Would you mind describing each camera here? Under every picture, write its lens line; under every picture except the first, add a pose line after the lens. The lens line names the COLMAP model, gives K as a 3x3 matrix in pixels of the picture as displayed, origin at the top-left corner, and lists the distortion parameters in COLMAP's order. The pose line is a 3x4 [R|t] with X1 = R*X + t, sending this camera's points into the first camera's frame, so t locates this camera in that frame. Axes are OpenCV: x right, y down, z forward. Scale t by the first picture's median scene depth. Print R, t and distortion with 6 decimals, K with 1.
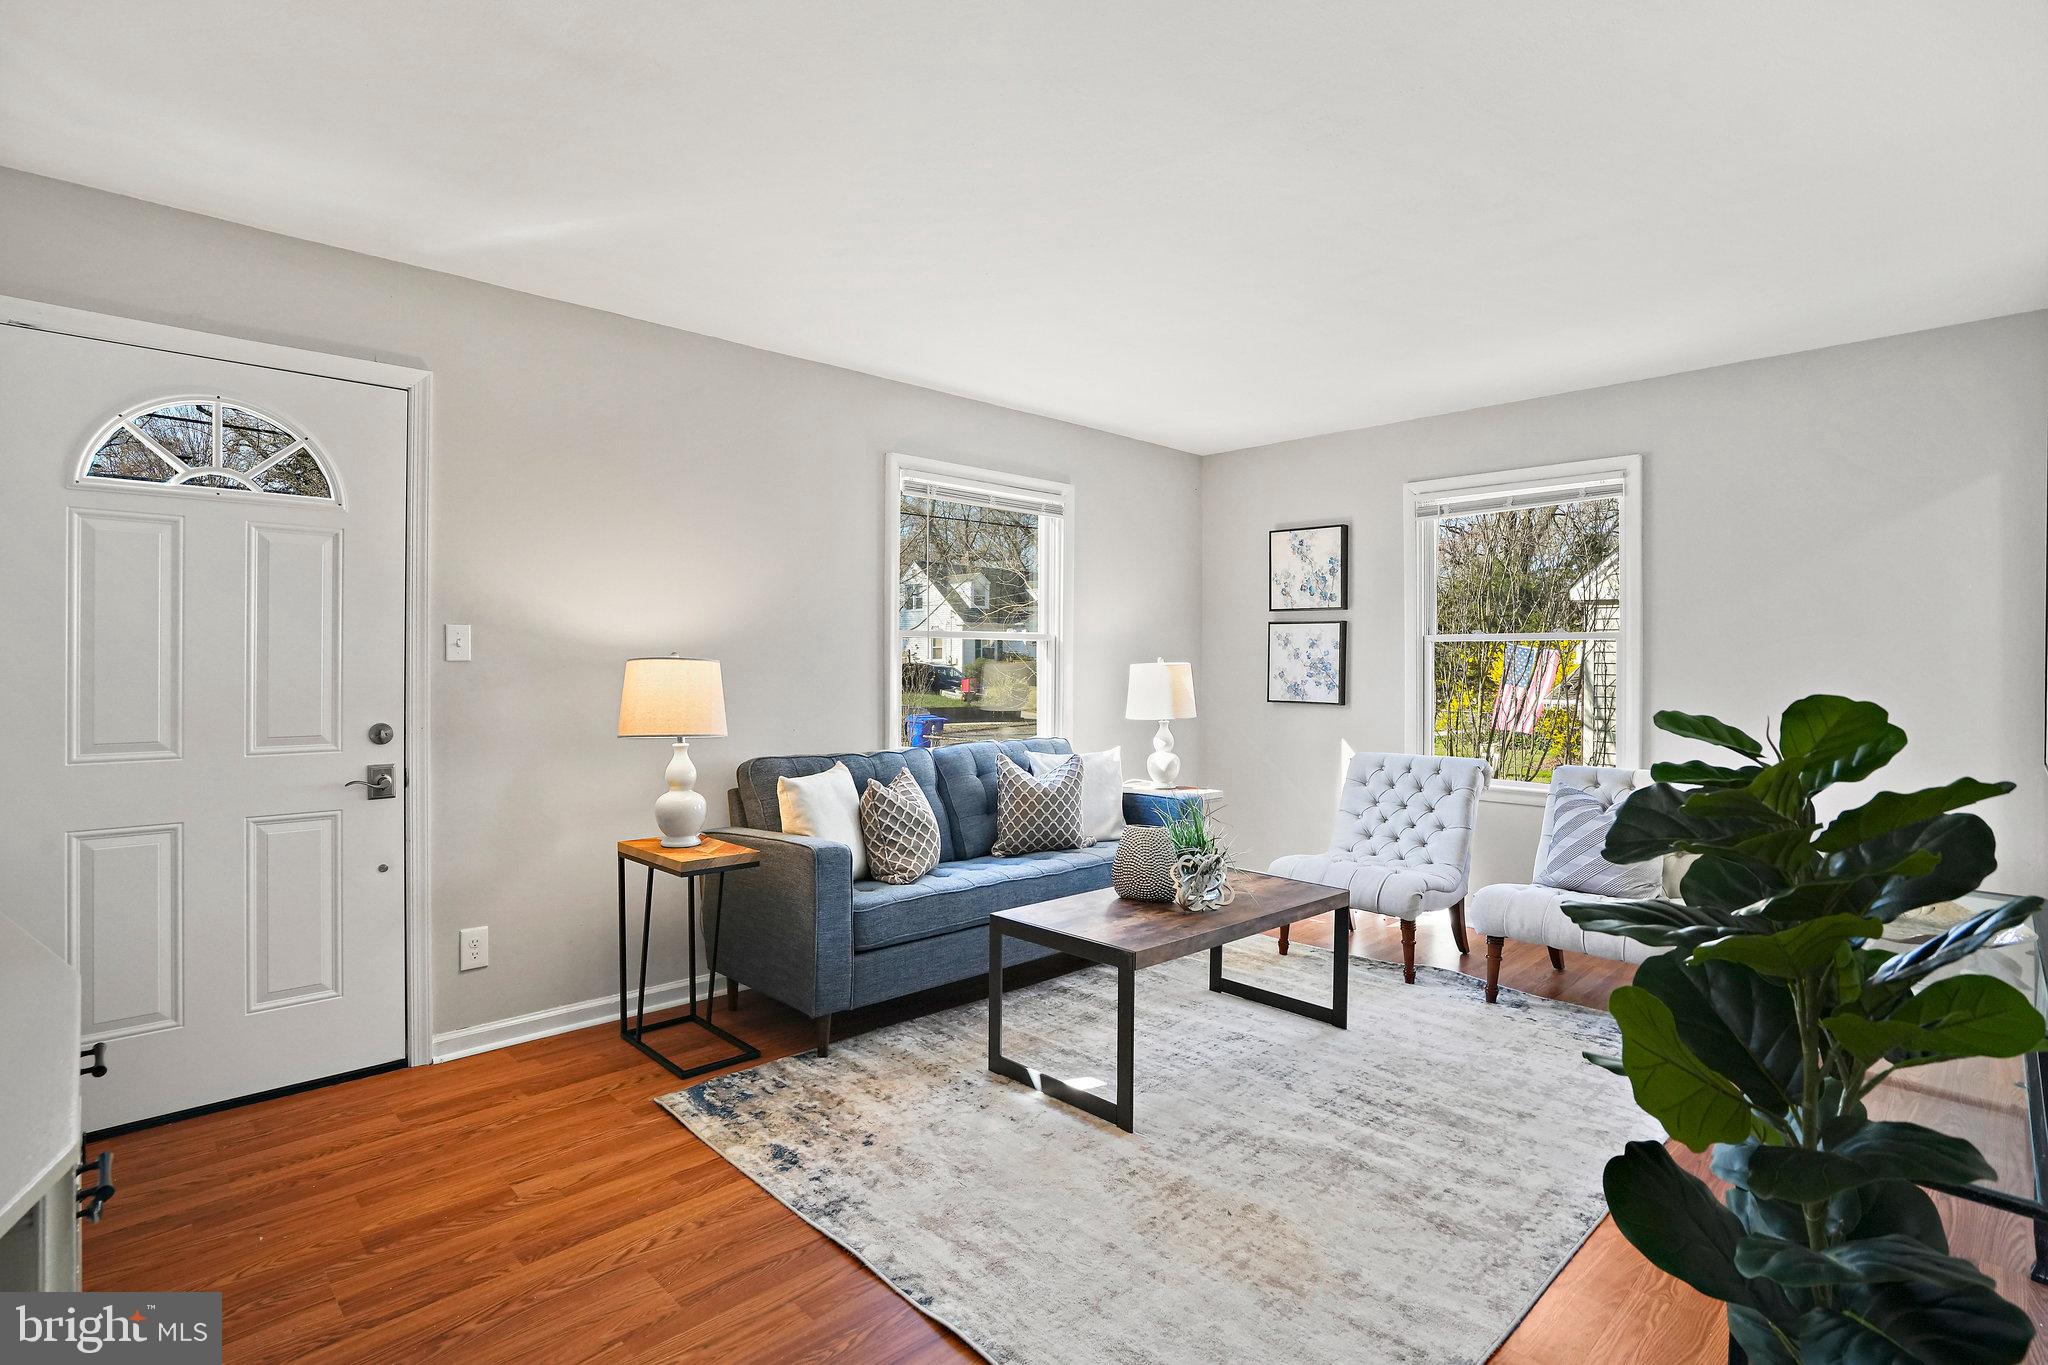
lens RADIAL K [[991.5, 0, 1025.1], [0, 991.5, 662.2], [0, 0, 1]] dist [-0.036213, 0.011960]
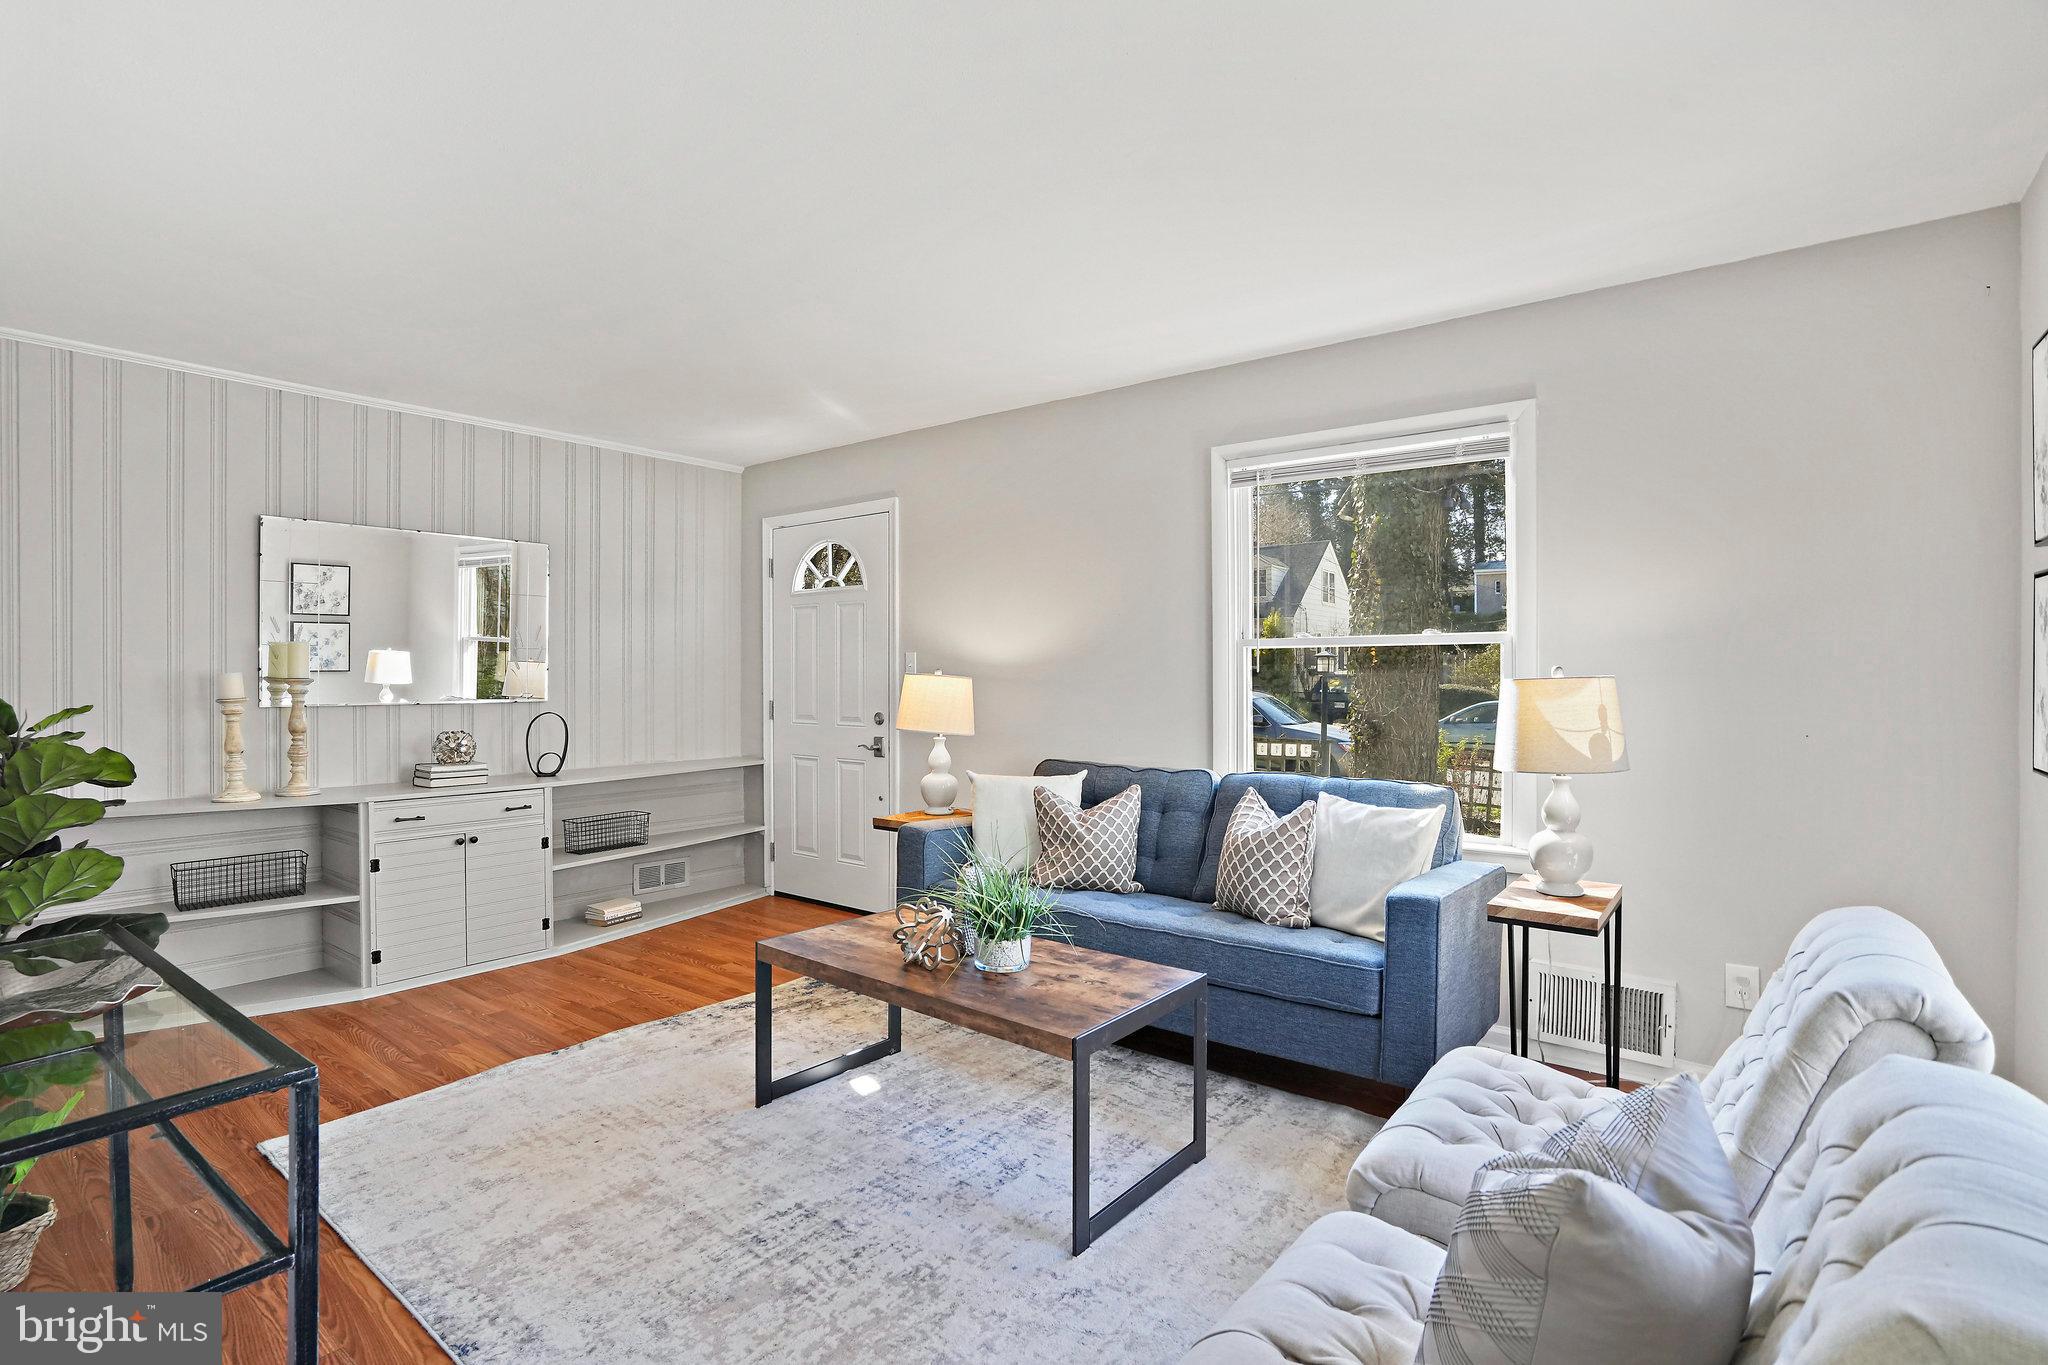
lens RADIAL K [[991.5, 0, 1023.1], [0, 991.5, 685.6], [0, 0, 1]] dist [-0.036213, 0.011960]
pose [[0.143096, 0.001556, -0.989708, 1.148916], [-0.005966, 0.999982, 0.000709, 0.014415], [0.989691, 0.005803, 0.143102, 1.068508]]
